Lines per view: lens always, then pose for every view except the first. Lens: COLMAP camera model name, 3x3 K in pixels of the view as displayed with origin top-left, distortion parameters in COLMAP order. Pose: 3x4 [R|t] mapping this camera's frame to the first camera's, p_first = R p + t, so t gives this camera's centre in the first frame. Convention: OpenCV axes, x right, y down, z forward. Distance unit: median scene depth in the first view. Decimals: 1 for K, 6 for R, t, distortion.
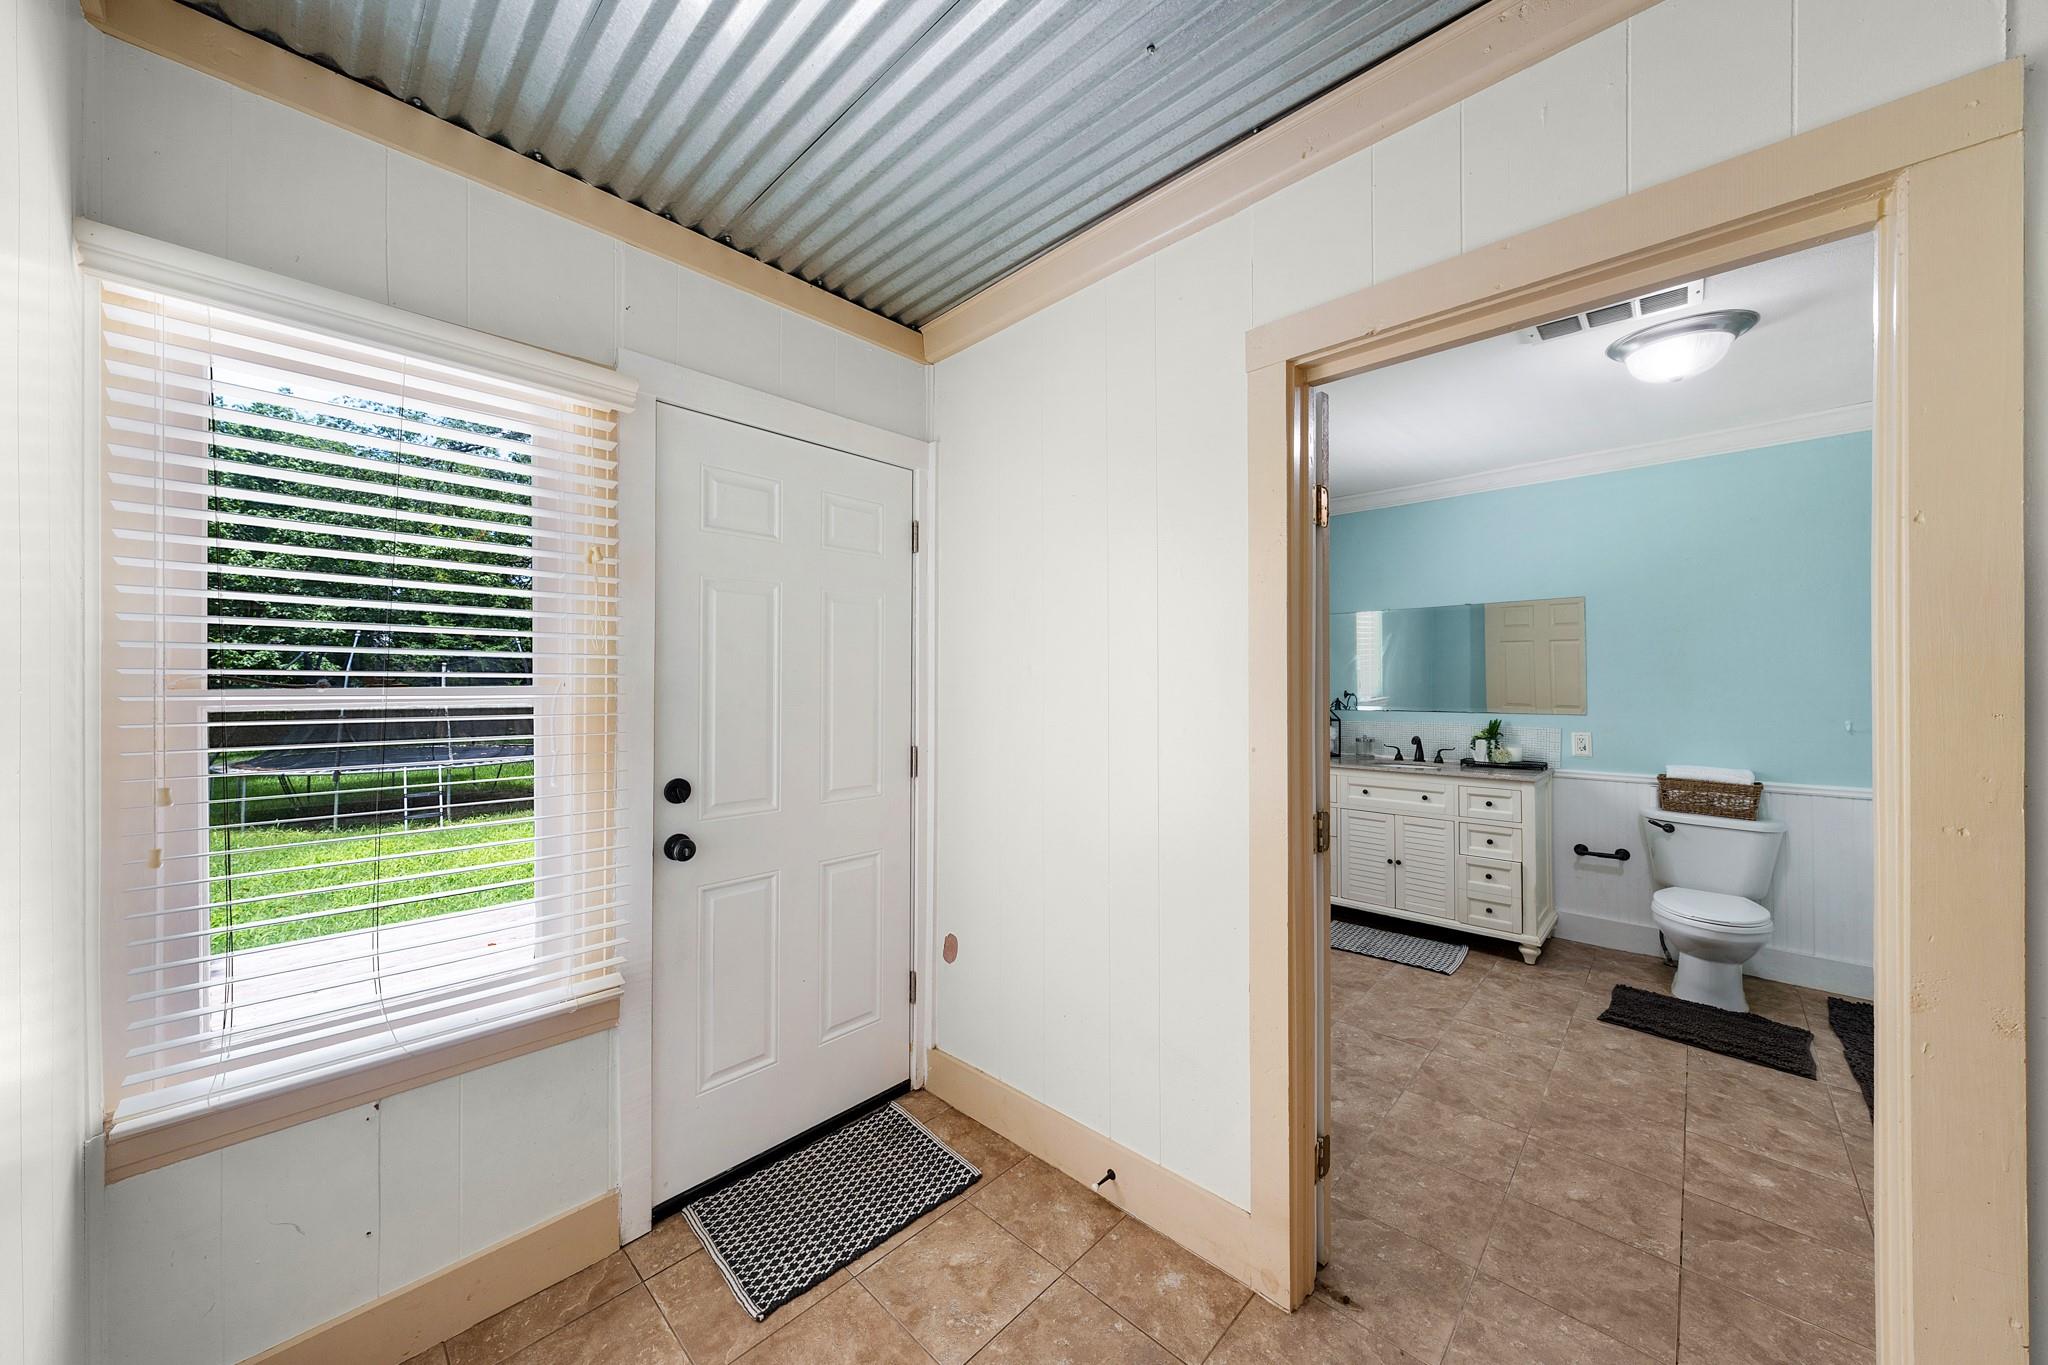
lens RADIAL K [[703.5, 0, 988.0], [0, 703.5, 679.1], [0, 0, 1]] dist [-0.002116, -0.000136]
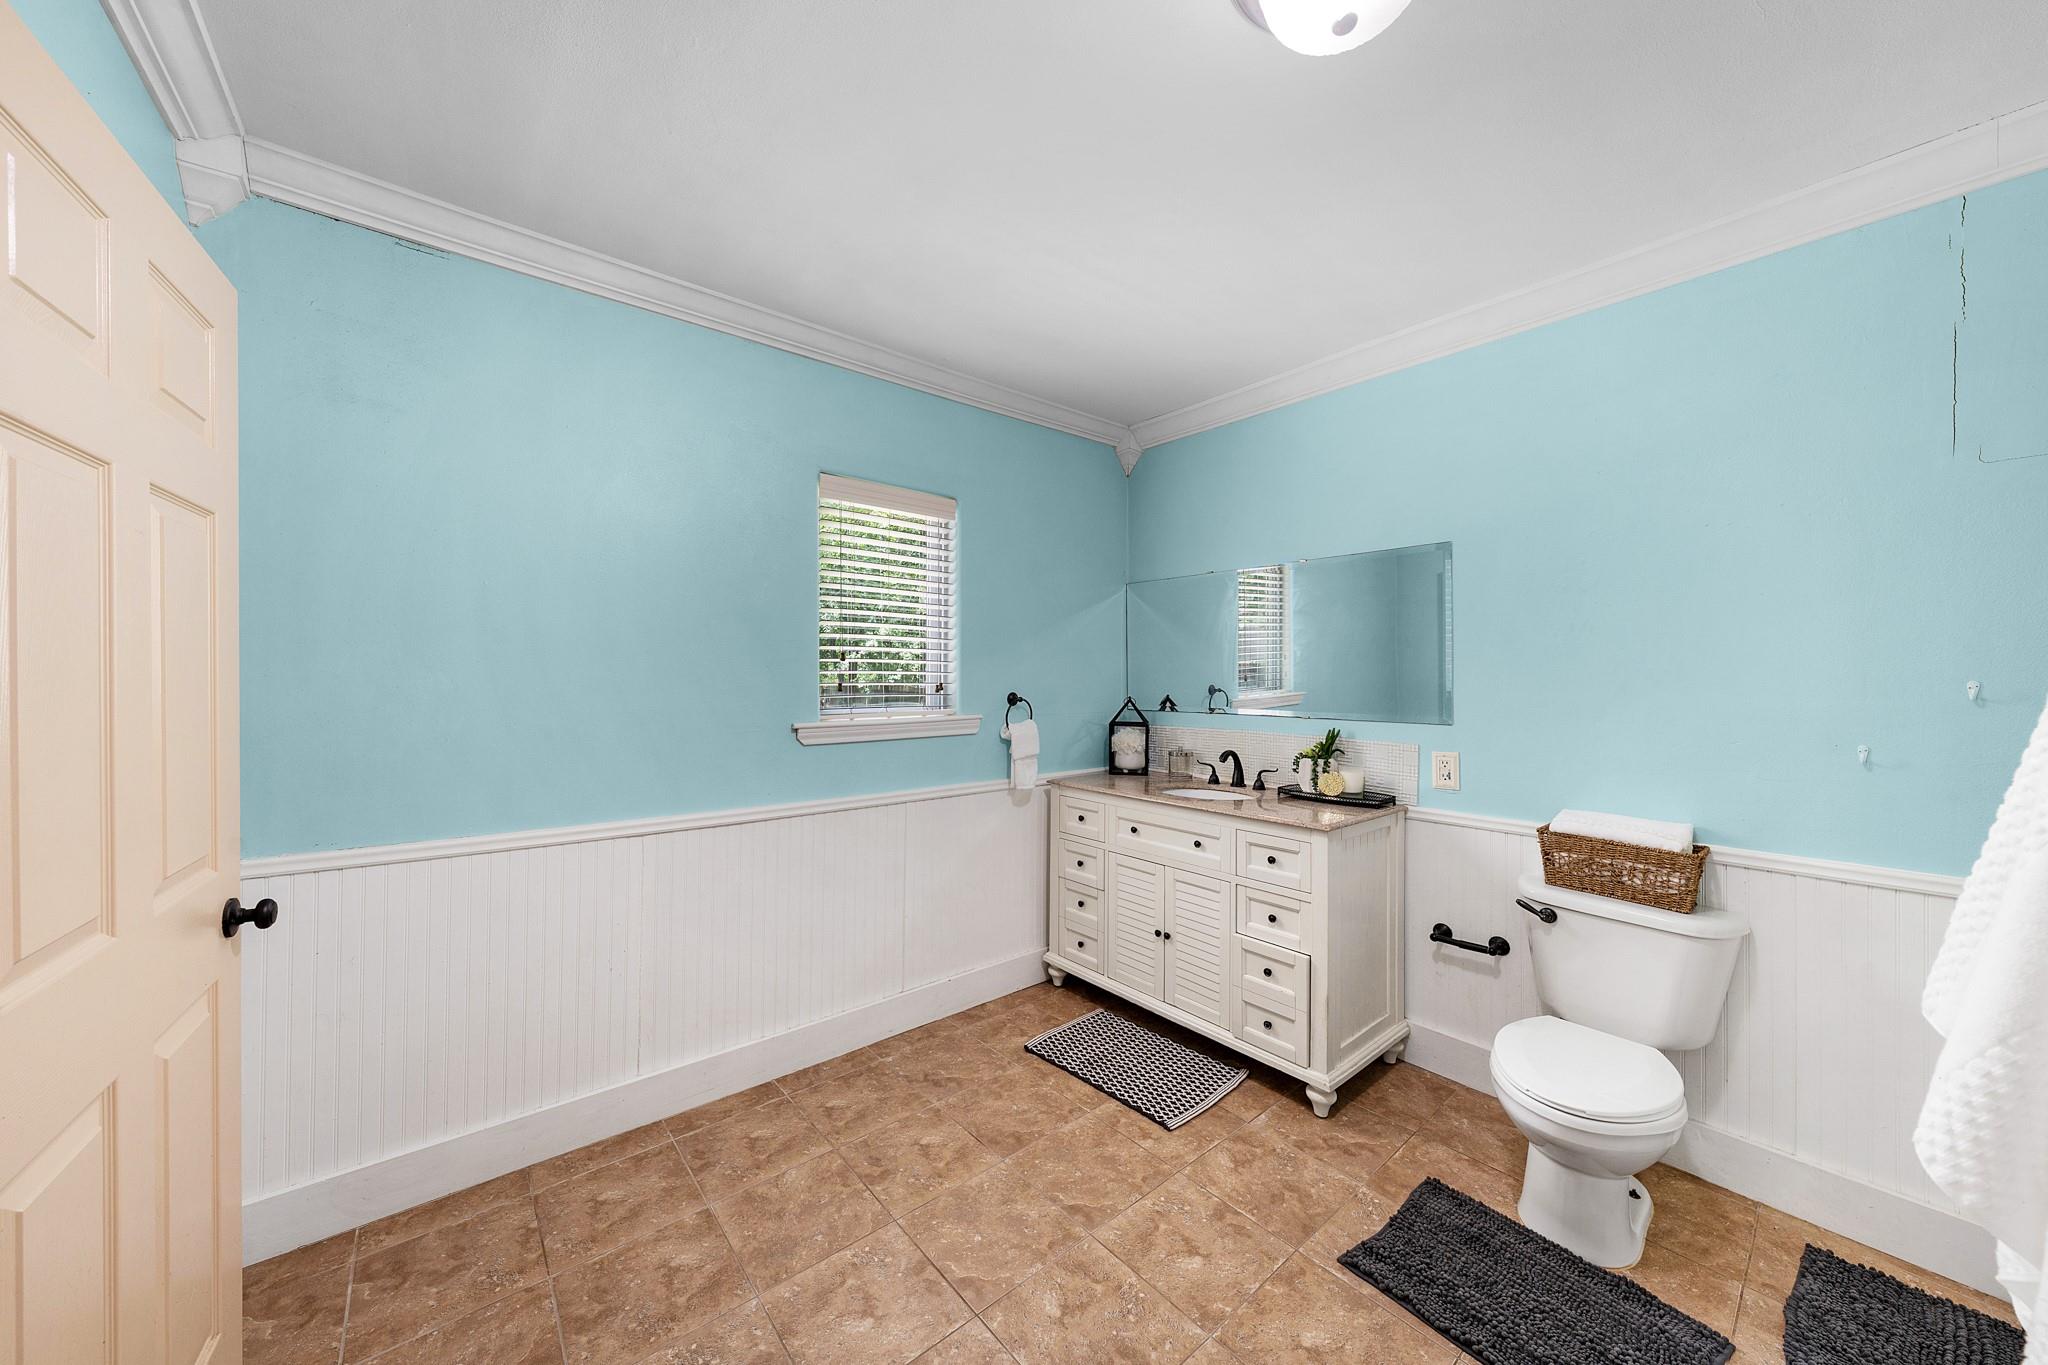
lens RADIAL K [[703.5, 0, 989.7], [0, 703.5, 680.4], [0, 0, 1]] dist [-0.002116, -0.000136]
pose [[0.994343, 0.008737, -0.105857, 0.530432], [-0.007691, 0.999917, 0.010290, 0.007324], [0.105938, -0.009417, 0.994328, 0.335344]]
